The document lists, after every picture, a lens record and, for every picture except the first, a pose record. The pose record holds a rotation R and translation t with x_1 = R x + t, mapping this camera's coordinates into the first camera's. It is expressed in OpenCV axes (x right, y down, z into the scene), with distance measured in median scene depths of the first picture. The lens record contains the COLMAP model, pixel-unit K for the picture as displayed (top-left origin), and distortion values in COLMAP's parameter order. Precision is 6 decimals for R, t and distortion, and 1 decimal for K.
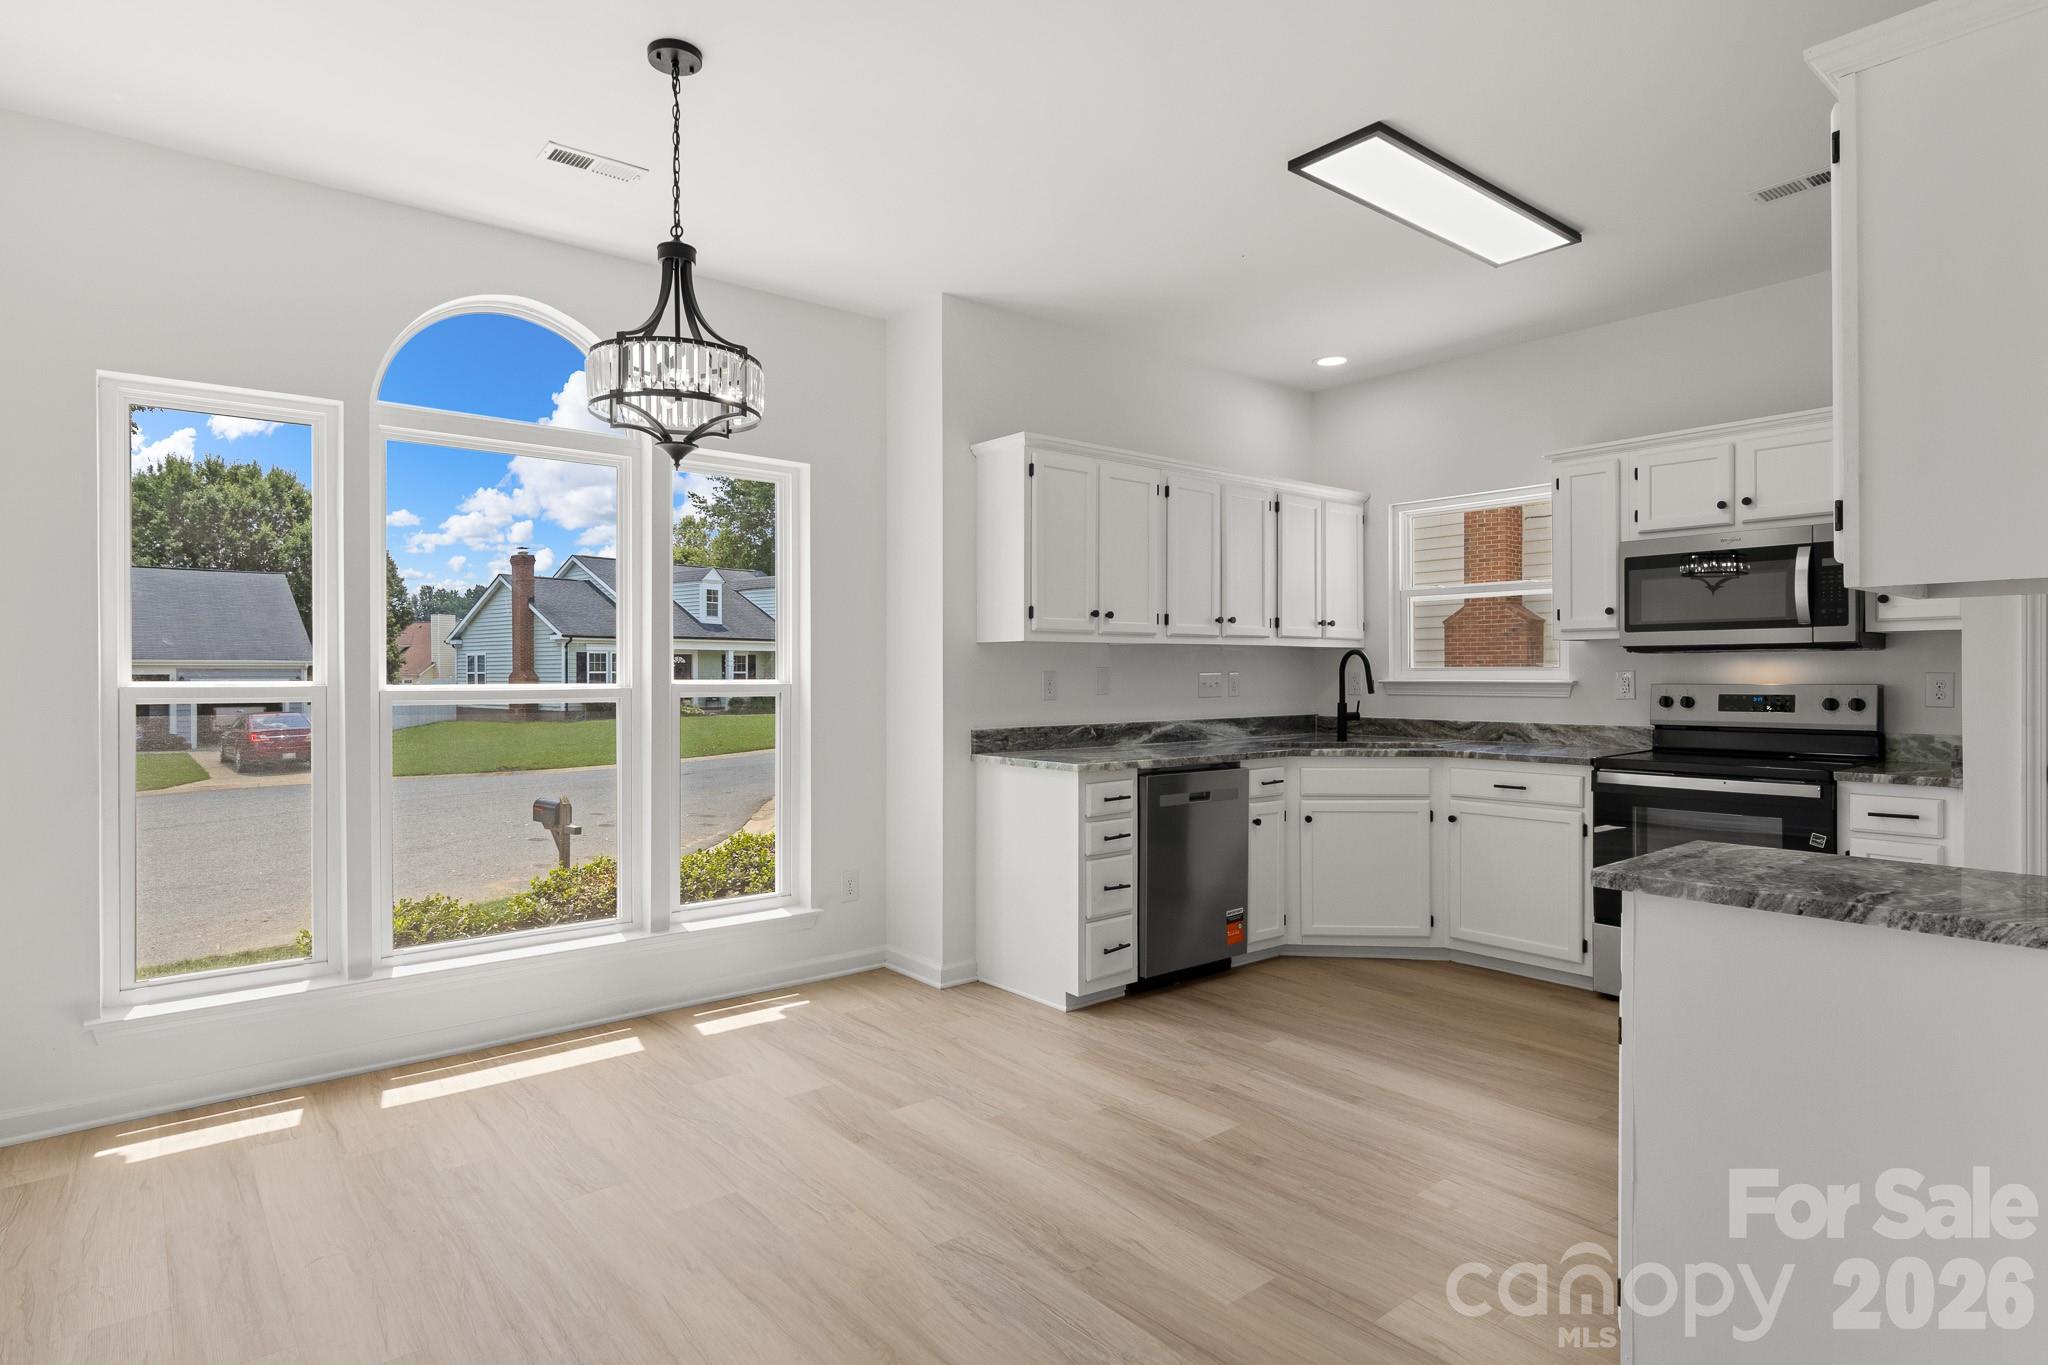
lens RADIAL K [[1081.2, 0, 1012.3], [0, 1081.2, 673.1], [0, 0, 1]] dist [-0.003737, -0.000852]
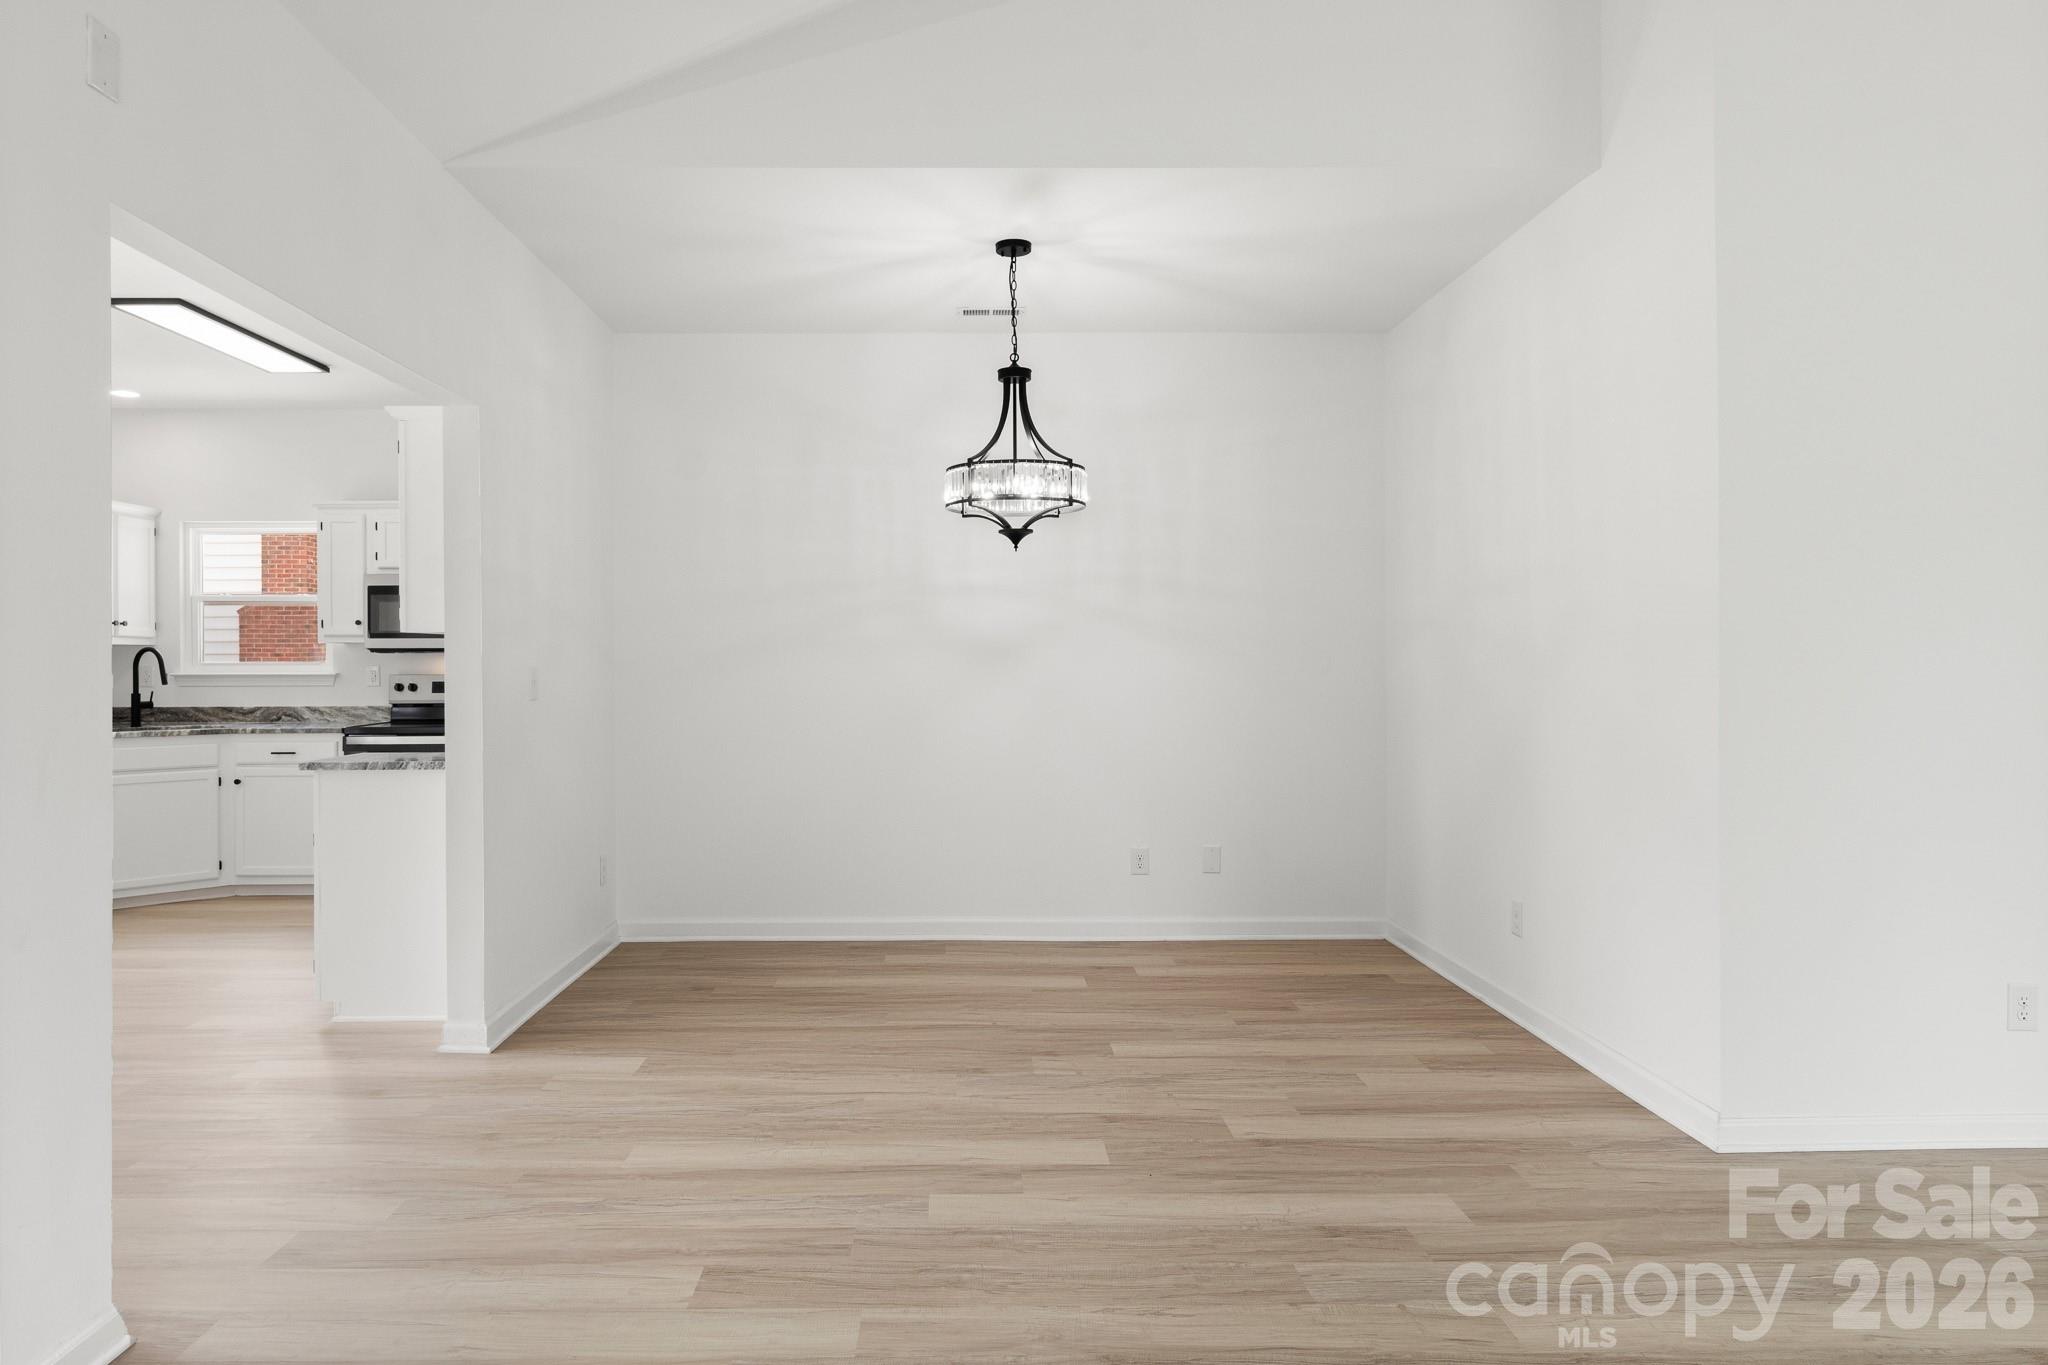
lens RADIAL K [[1285.1, 0, 974.7], [0, 1285.1, 667.6], [0, 0, 1]] dist [-0.001072, 0.000651]
pose [[0.623446, -0.001608, 0.781864, -0.241834], [0.000967, 0.999999, 0.001286, -0.000893], [-0.781865, -0.000046, 0.623447, -0.642545]]
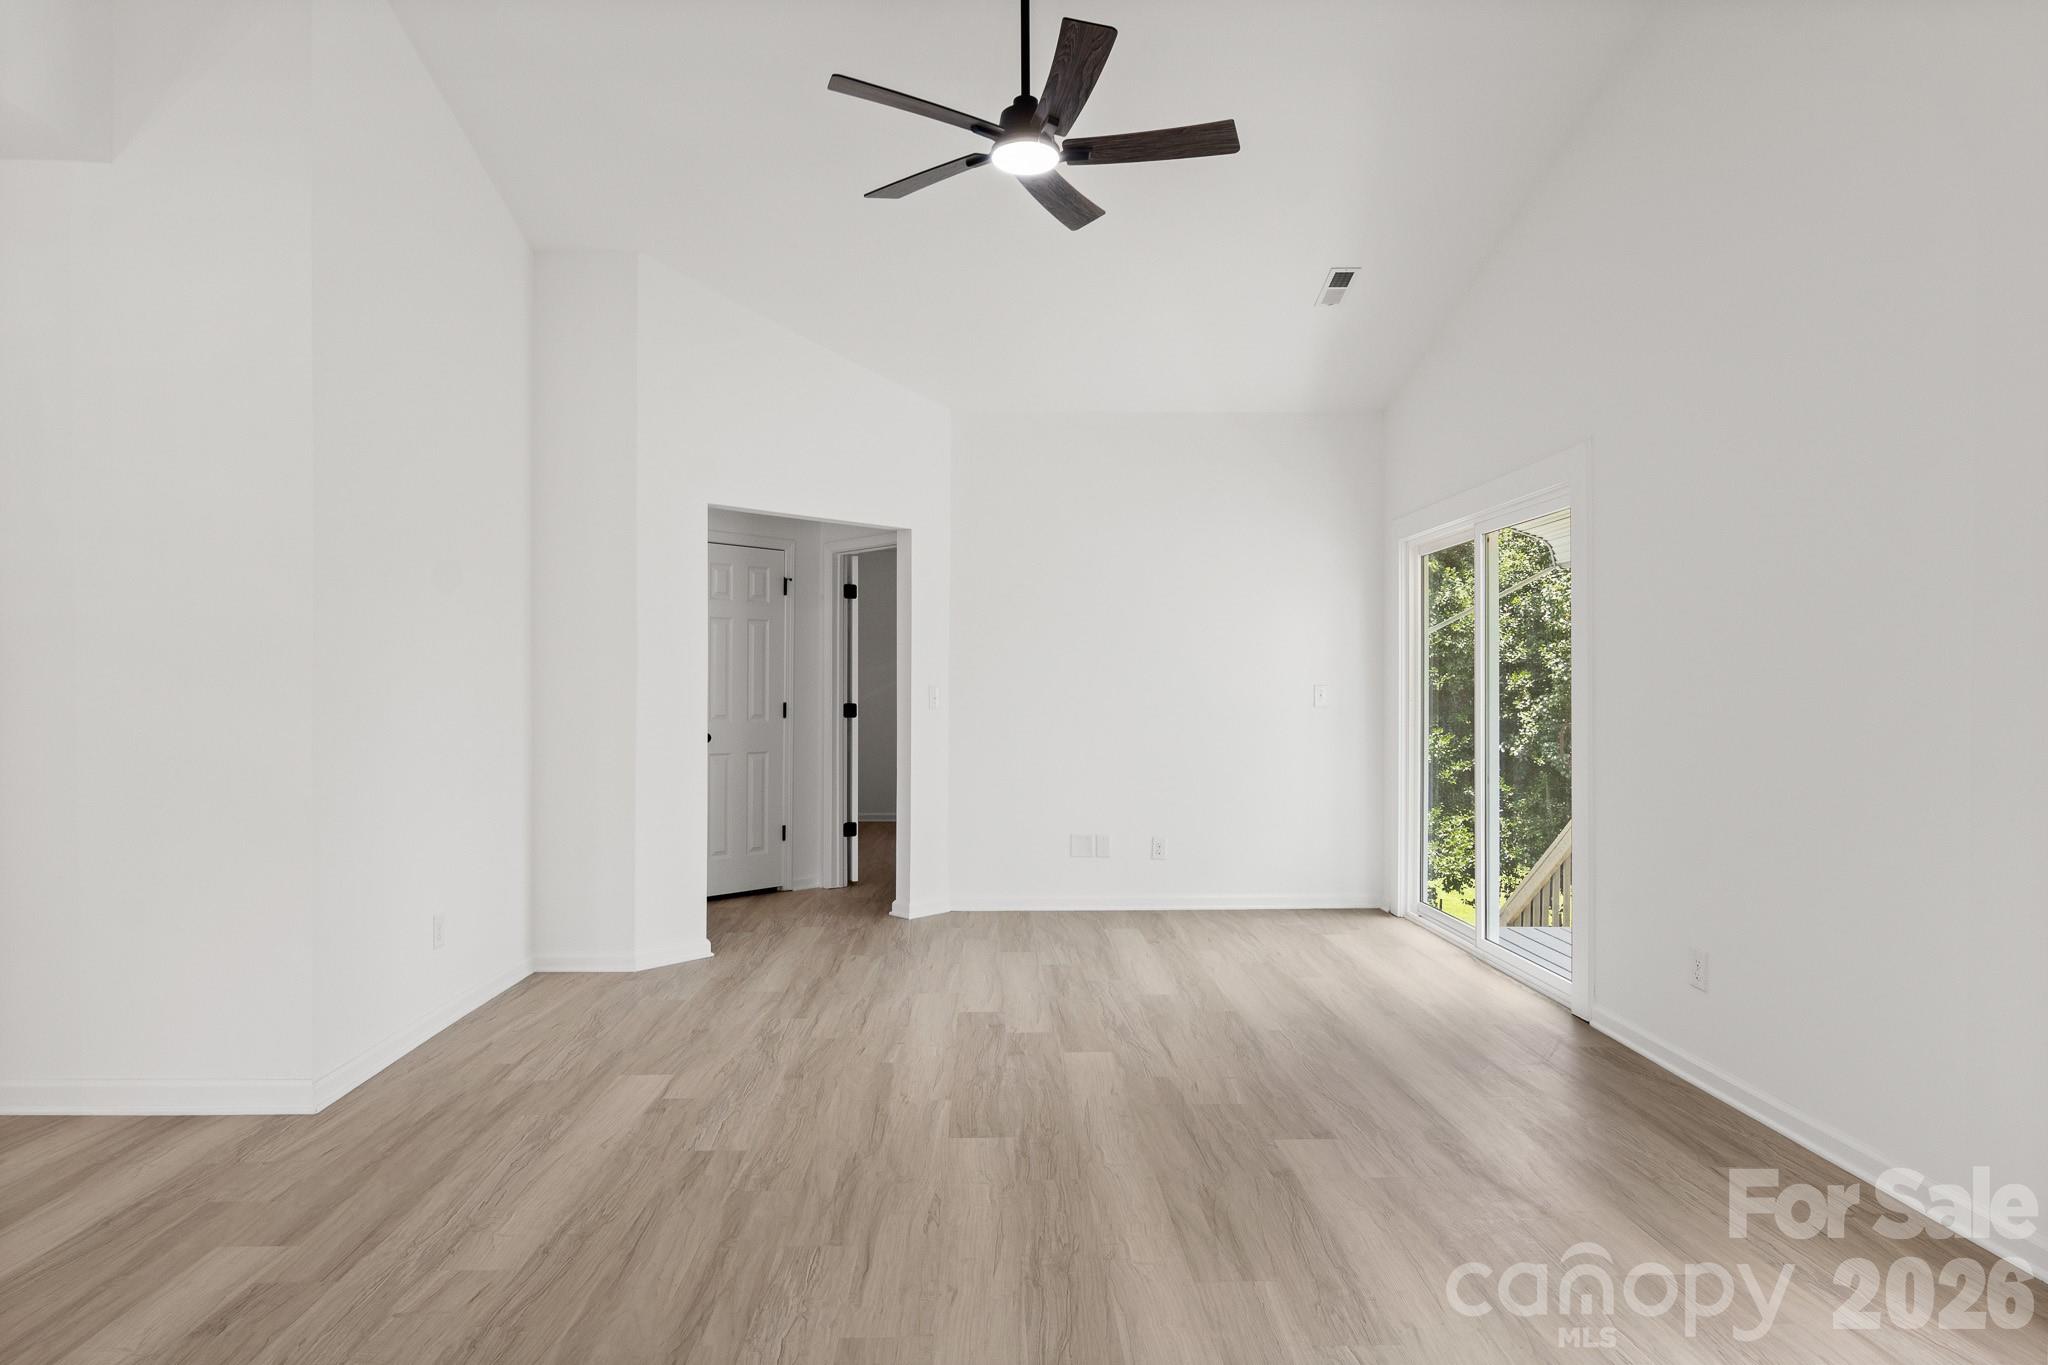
lens RADIAL K [[1132.6, 0, 1007.2], [0, 1132.6, 698.4], [0, 0, 1]] dist [-0.001882, 0.001146]
pose [[-0.787764, -0.006399, 0.615943, -0.207070], [-0.002504, 0.999971, 0.007186, 0.001676], [-0.615972, 0.004119, -0.787758, -0.206698]]
